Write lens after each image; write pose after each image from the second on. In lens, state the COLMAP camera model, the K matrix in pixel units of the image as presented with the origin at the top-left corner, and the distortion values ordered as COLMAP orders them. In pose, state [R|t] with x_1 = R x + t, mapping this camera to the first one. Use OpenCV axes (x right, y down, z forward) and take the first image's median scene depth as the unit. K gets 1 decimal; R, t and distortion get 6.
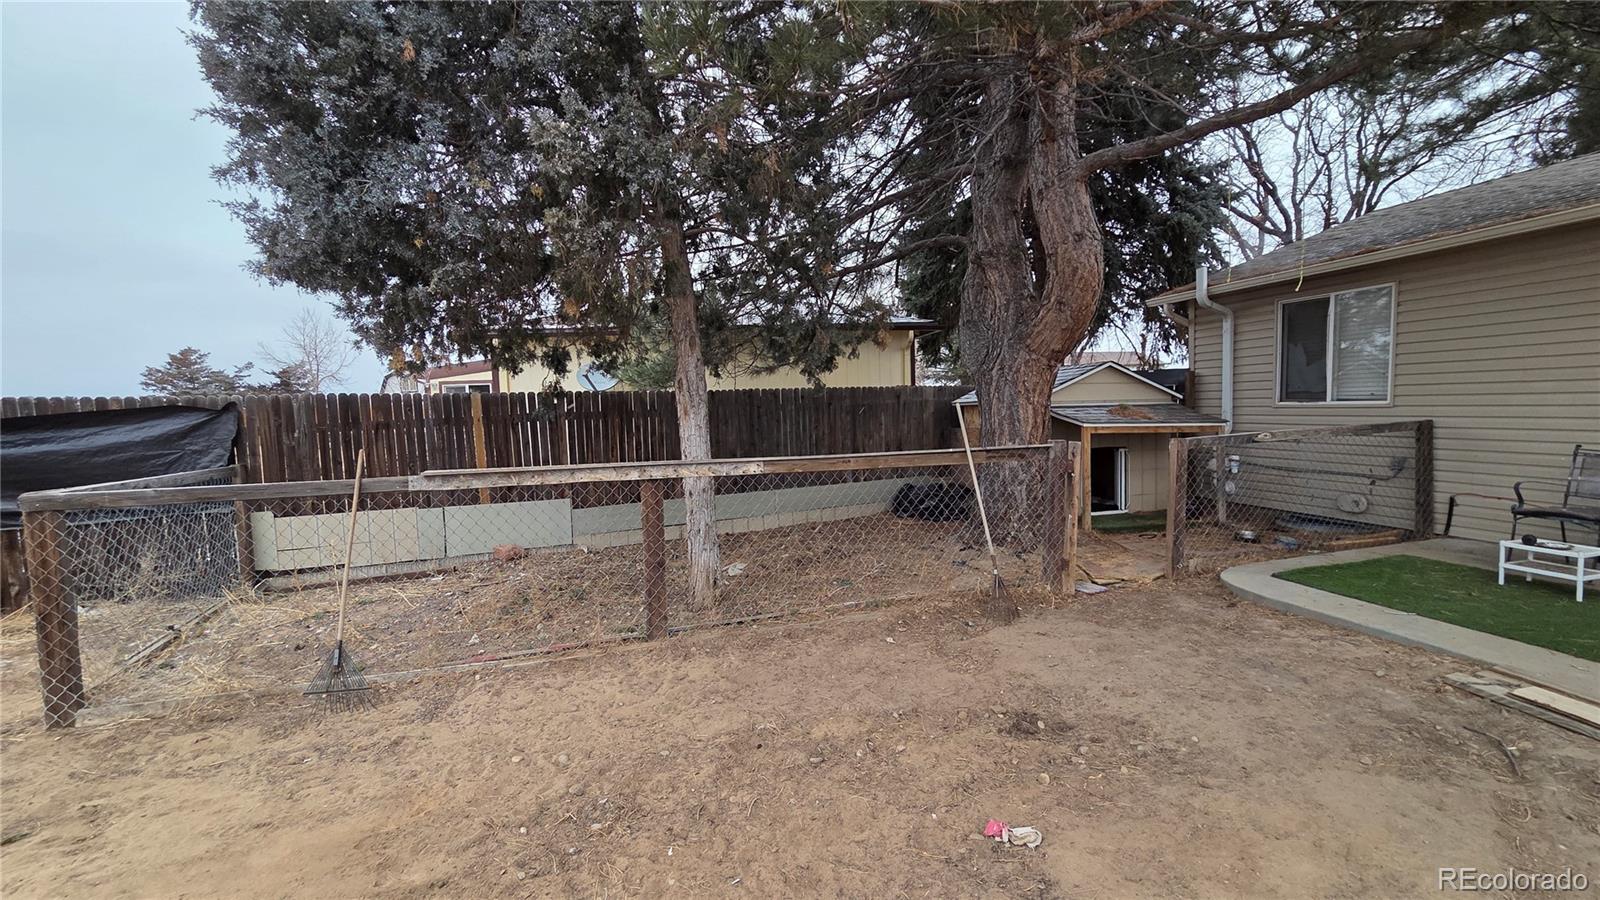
lens RADIAL K [[654.4, 0, 800.9], [0, 654.4, 450.8], [0, 0, 1]] dist [0.001810, 0.000132]
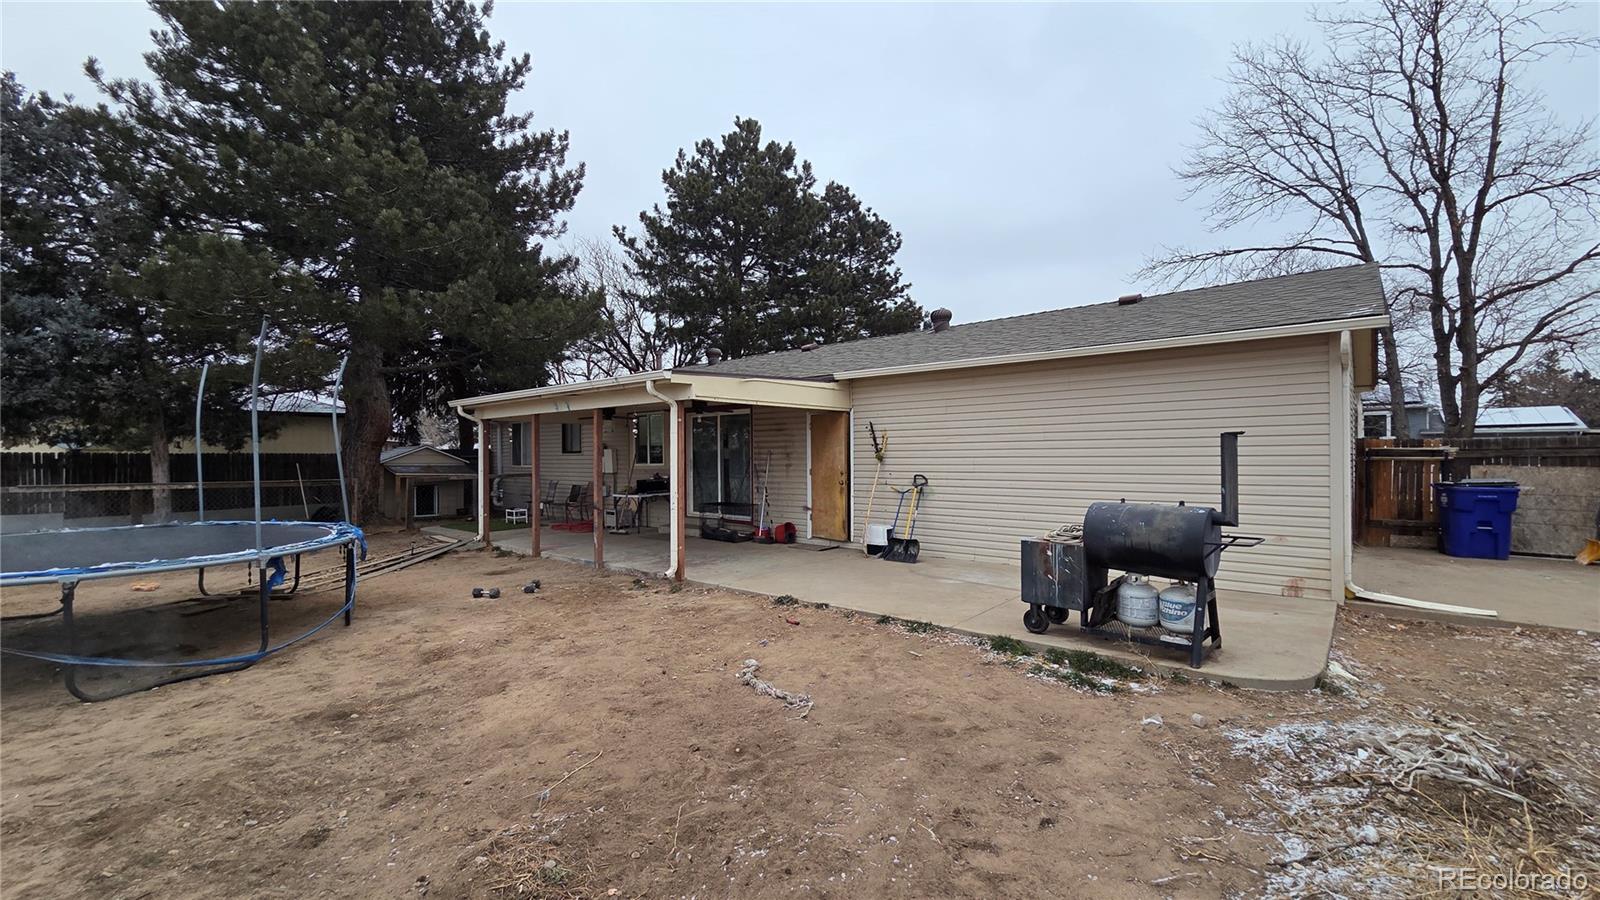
lens RADIAL K [[654.4, 0, 803.7], [0, 654.4, 454.3], [0, 0, 1]] dist [0.001810, 0.000132]
pose [[0.811535, 0.026739, 0.583692, 0.338455], [0.024420, 0.996528, -0.079603, 0.147790], [-0.583793, 0.078854, 0.808064, -2.268632]]
